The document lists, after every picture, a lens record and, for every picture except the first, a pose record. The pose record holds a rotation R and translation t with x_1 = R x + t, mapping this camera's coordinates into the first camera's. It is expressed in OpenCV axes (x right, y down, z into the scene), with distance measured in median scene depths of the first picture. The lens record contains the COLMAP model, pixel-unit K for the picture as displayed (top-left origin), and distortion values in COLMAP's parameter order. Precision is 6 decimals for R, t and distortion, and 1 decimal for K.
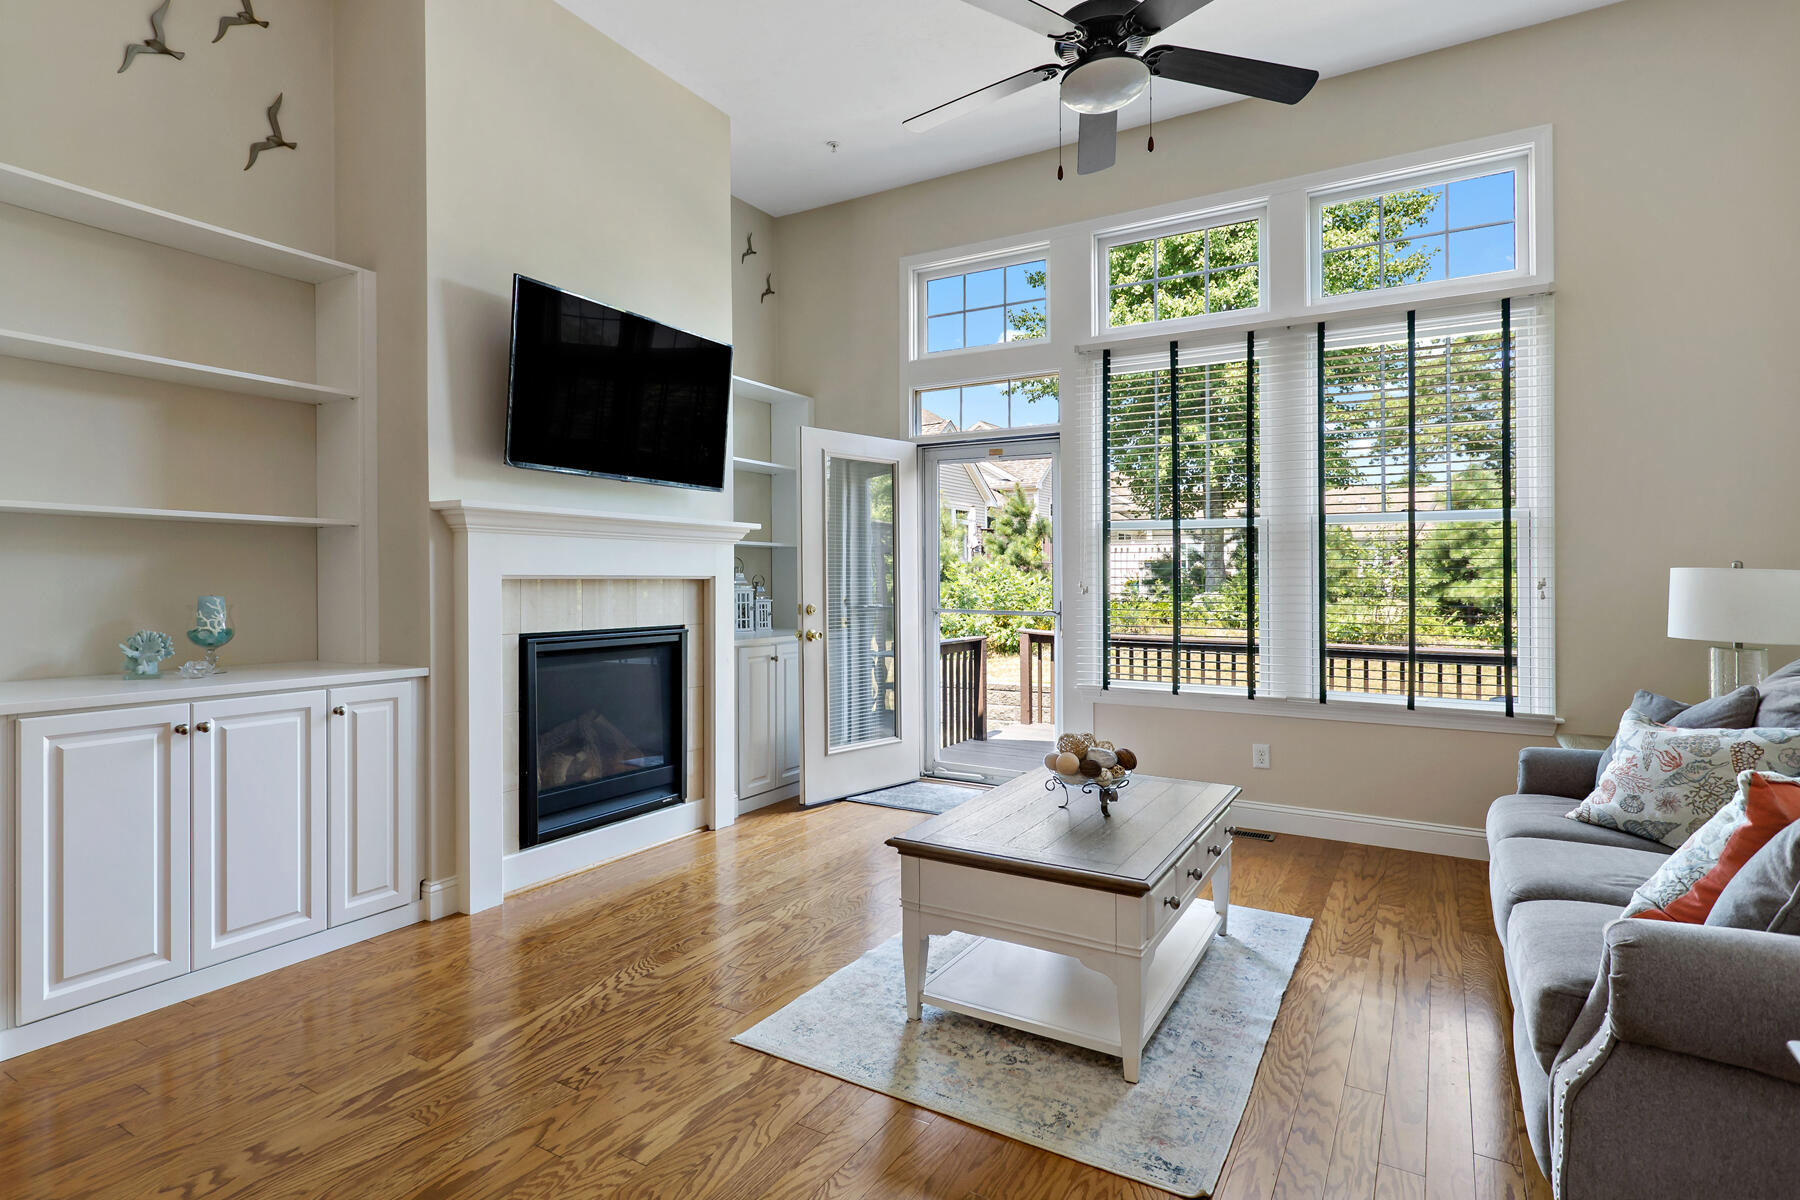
lens RADIAL K [[898.3, 0, 888.2], [0, 898.3, 585.2], [0, 0, 1]] dist [0.003285, -0.001165]
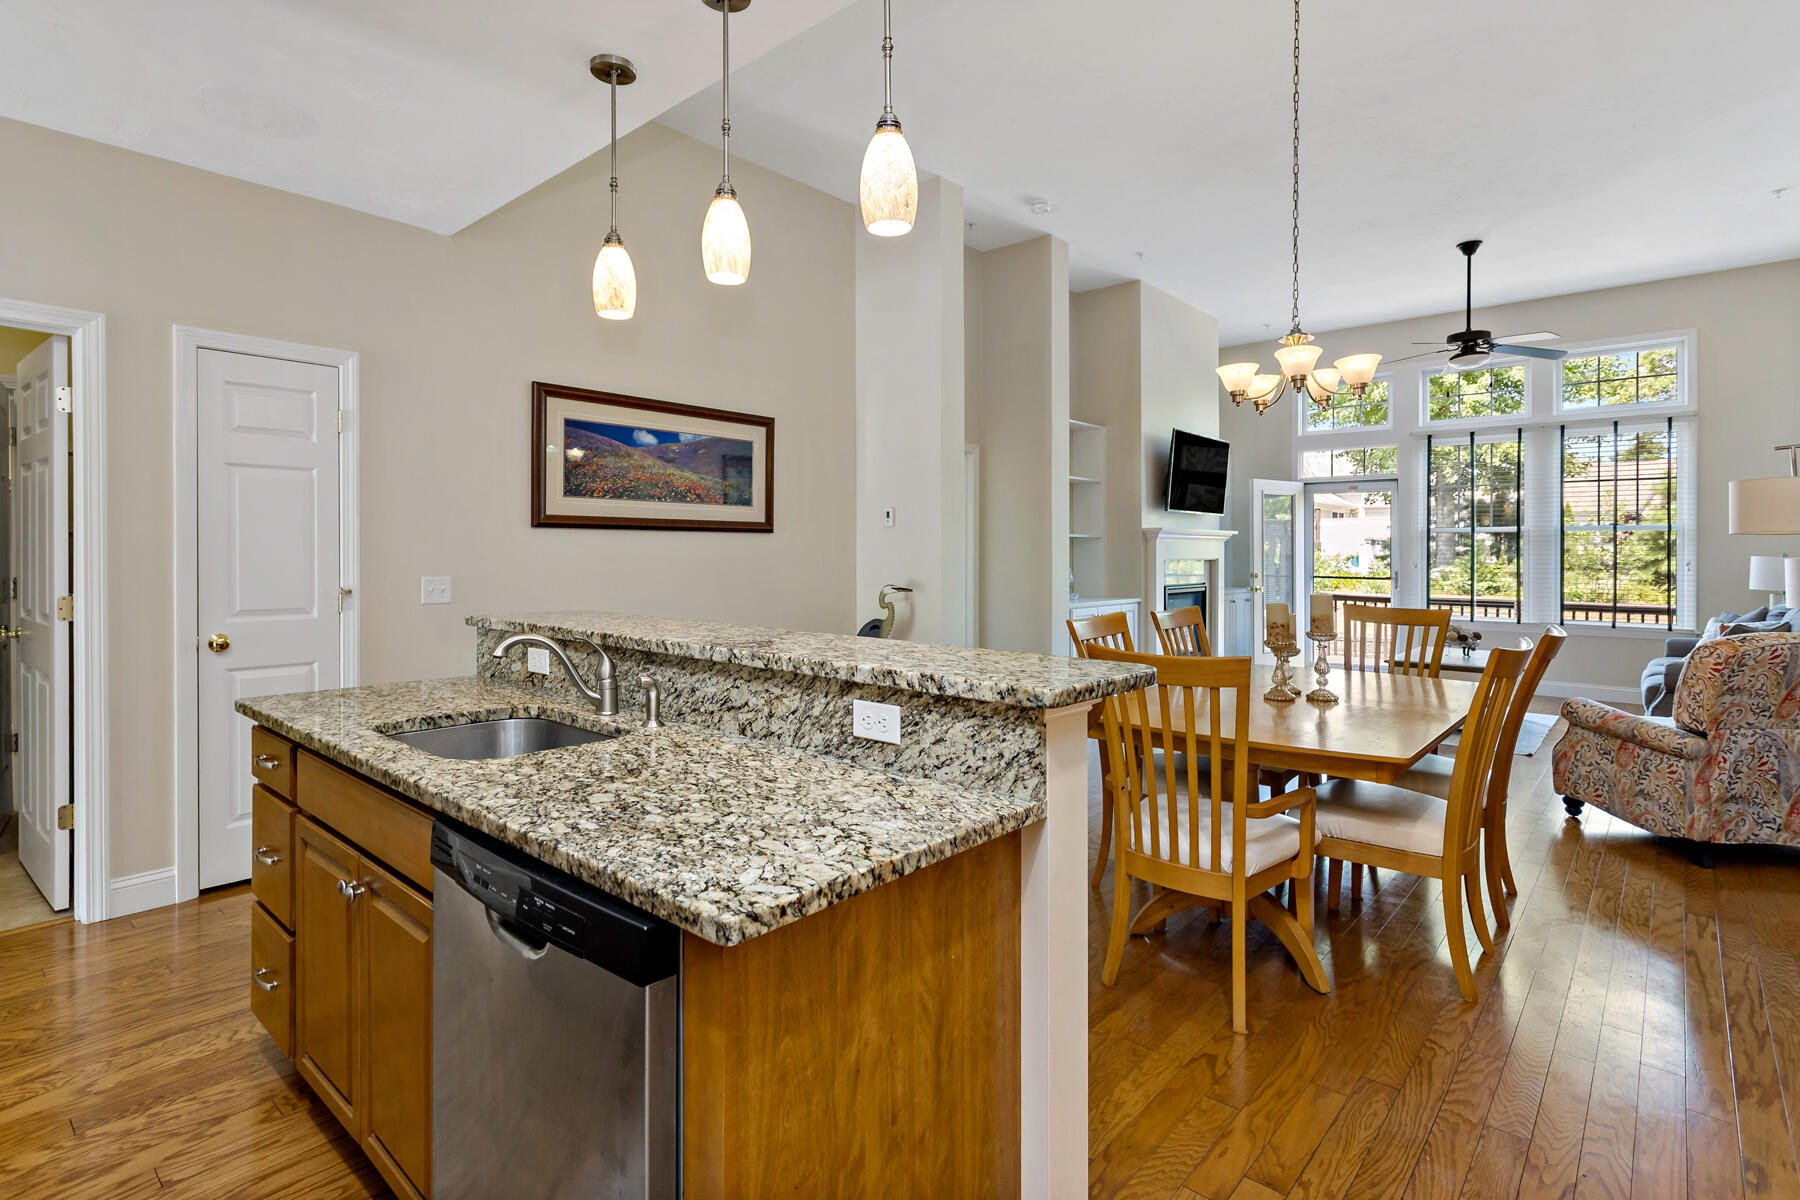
lens RADIAL K [[898.3, 0, 873.0], [0, 898.3, 548.5], [0, 0, 1]] dist [0.003285, -0.001165]
pose [[0.981309, -0.000956, -0.192437, -0.574029], [-0.001256, 0.999935, -0.011375, -0.008380], [0.192435, 0.011404, 0.981243, -1.125777]]
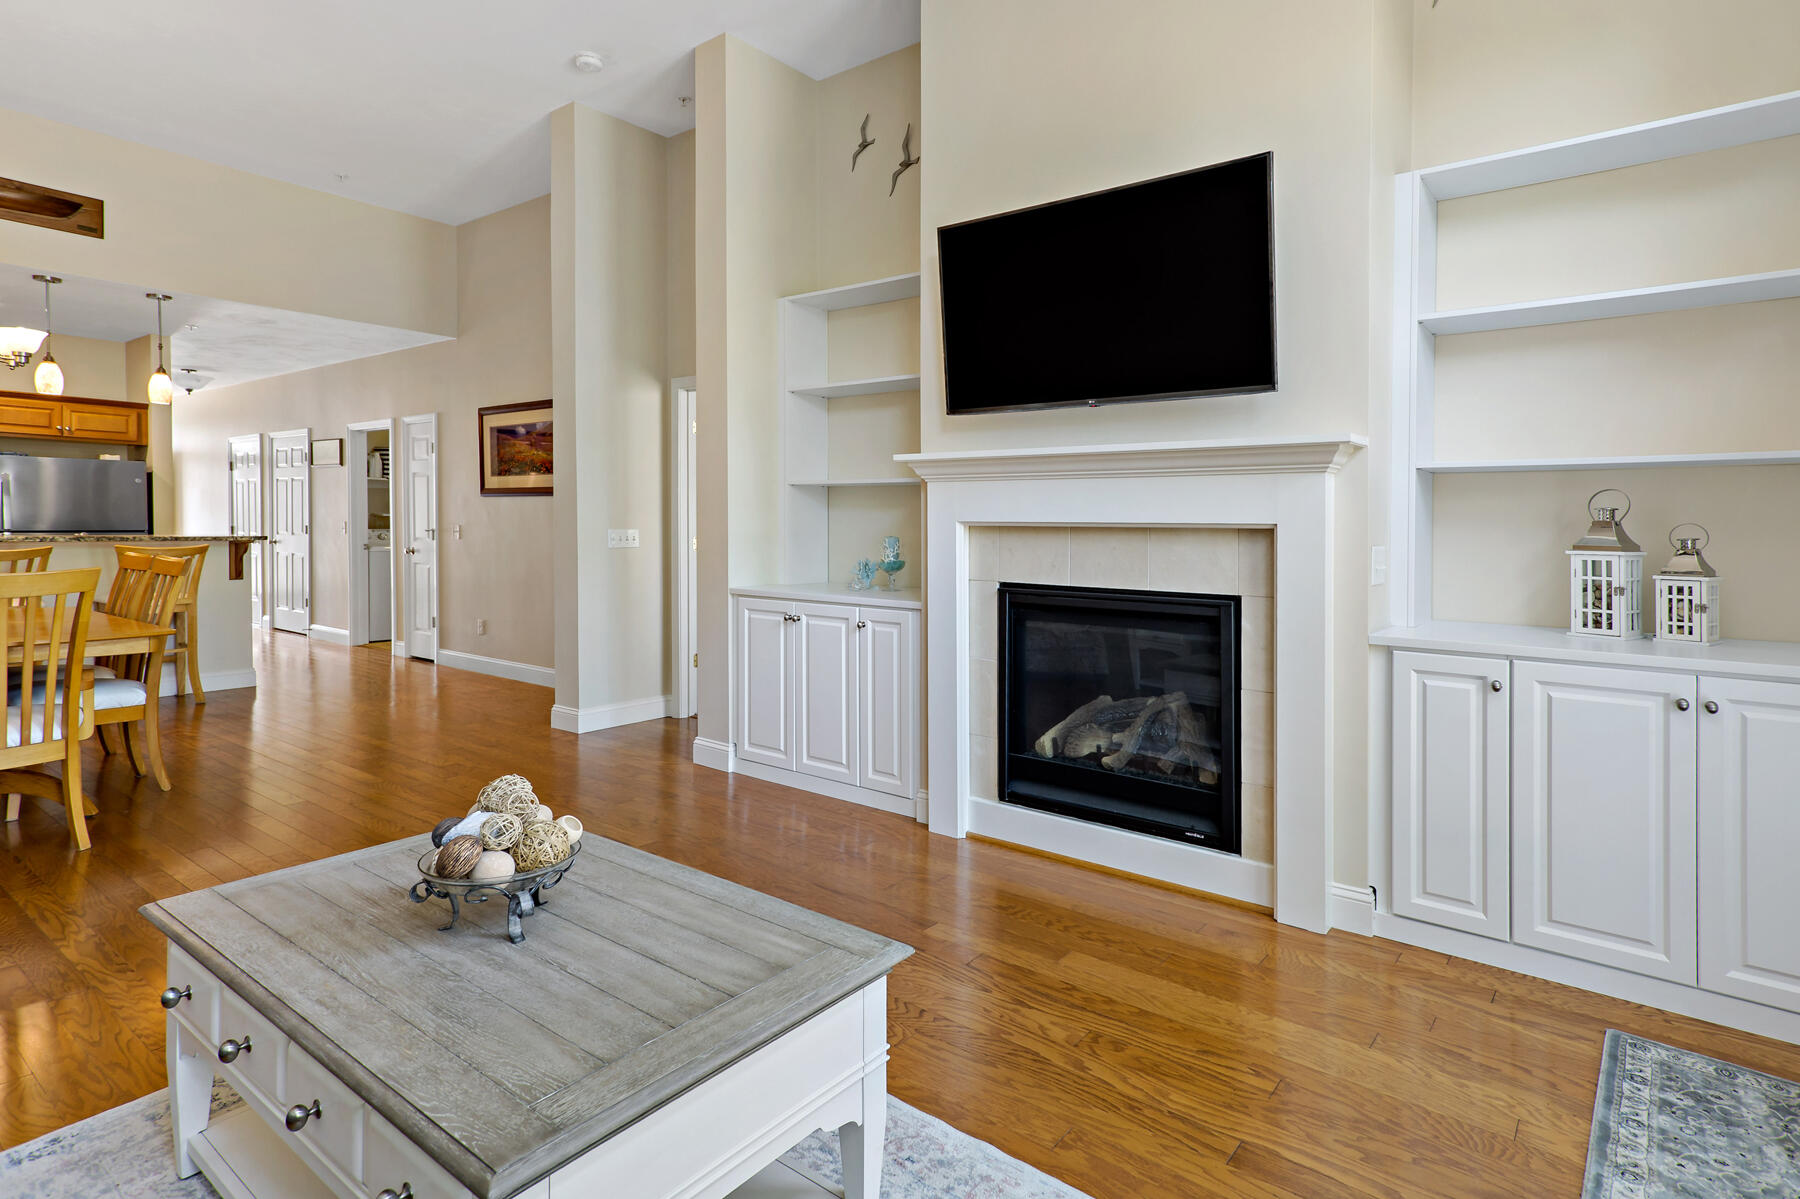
lens RADIAL K [[954.4, 0, 950.1], [0, 954.4, 520.0], [0, 0, 1]] dist [-0.003689, 0.000238]
pose [[-0.107190, -0.009006, -0.994198, 0.547270], [-0.018787, 0.999799, -0.007031, -0.004255], [0.994061, 0.017924, -0.107337, 0.904428]]
